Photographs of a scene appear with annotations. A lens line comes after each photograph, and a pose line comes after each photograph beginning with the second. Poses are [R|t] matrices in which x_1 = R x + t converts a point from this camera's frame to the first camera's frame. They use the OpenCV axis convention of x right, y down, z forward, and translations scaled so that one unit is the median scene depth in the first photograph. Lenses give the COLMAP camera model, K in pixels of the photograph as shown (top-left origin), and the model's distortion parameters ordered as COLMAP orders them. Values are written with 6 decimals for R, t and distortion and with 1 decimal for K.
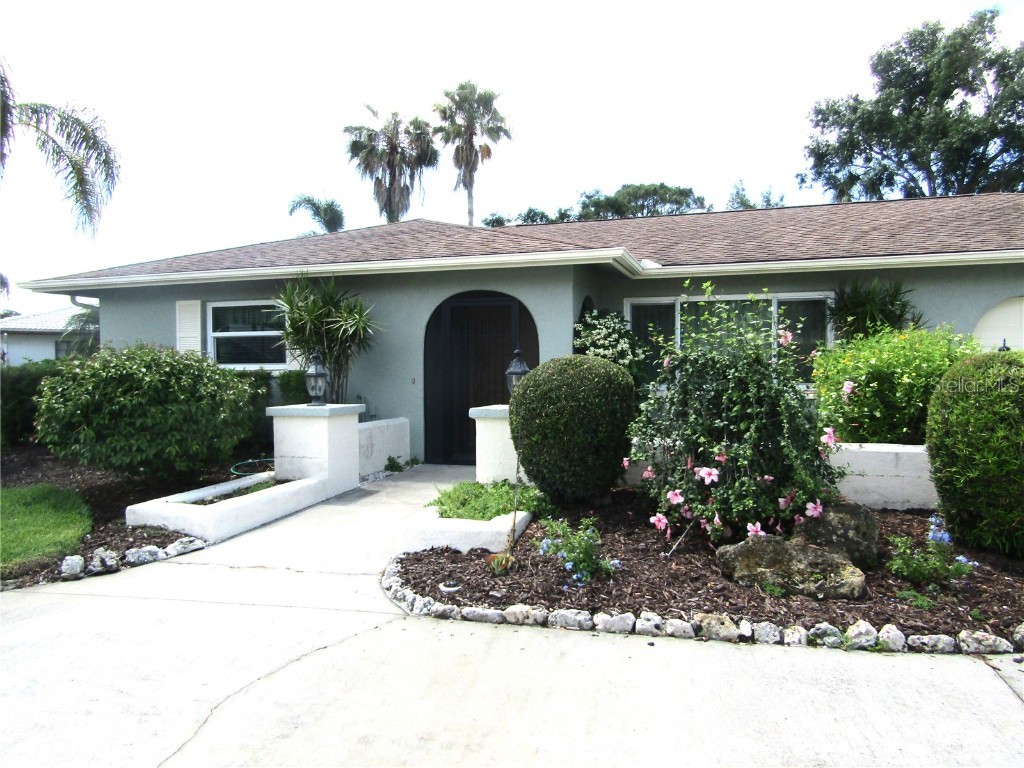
lens RADIAL K [[732.3, 0, 512.0], [0, 732.3, 384.0], [0, 0, 1]] dist [-0.005854, 0.001994]
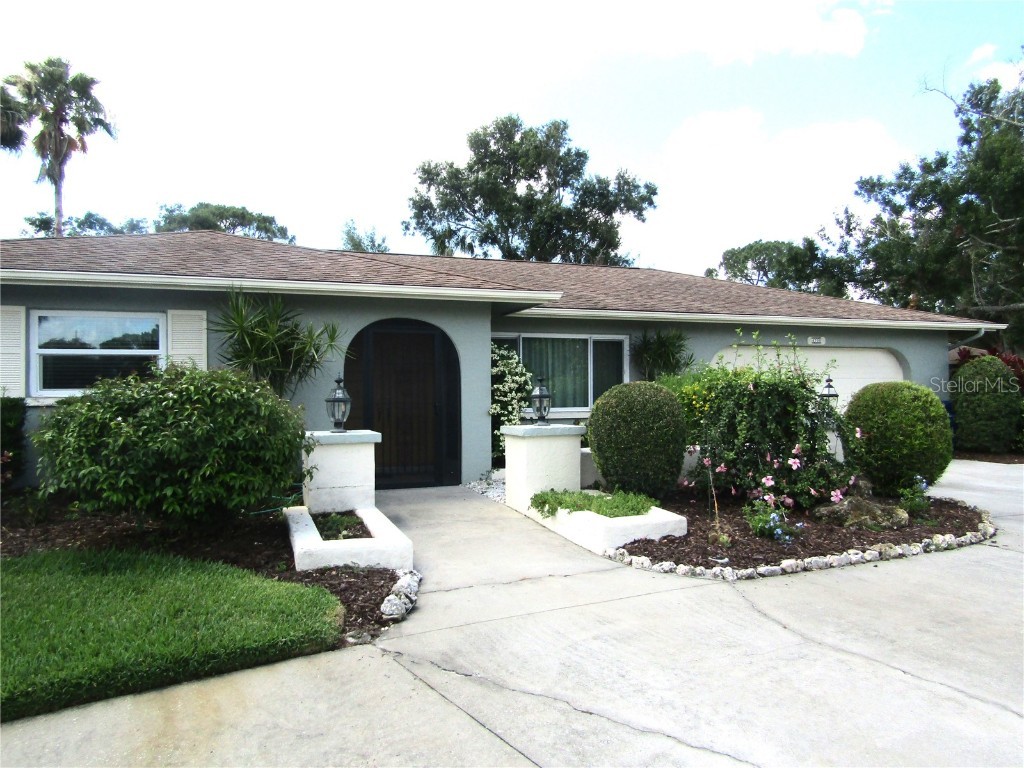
lens RADIAL K [[732.3, 0, 512.0], [0, 732.3, 384.0], [0, 0, 1]] dist [-0.005854, 0.001994]
pose [[0.790655, 0.006955, 0.612223, -0.215428], [0.017269, 0.999284, -0.033653, 0.000865], [-0.612019, 0.037181, 0.789969, 0.035535]]
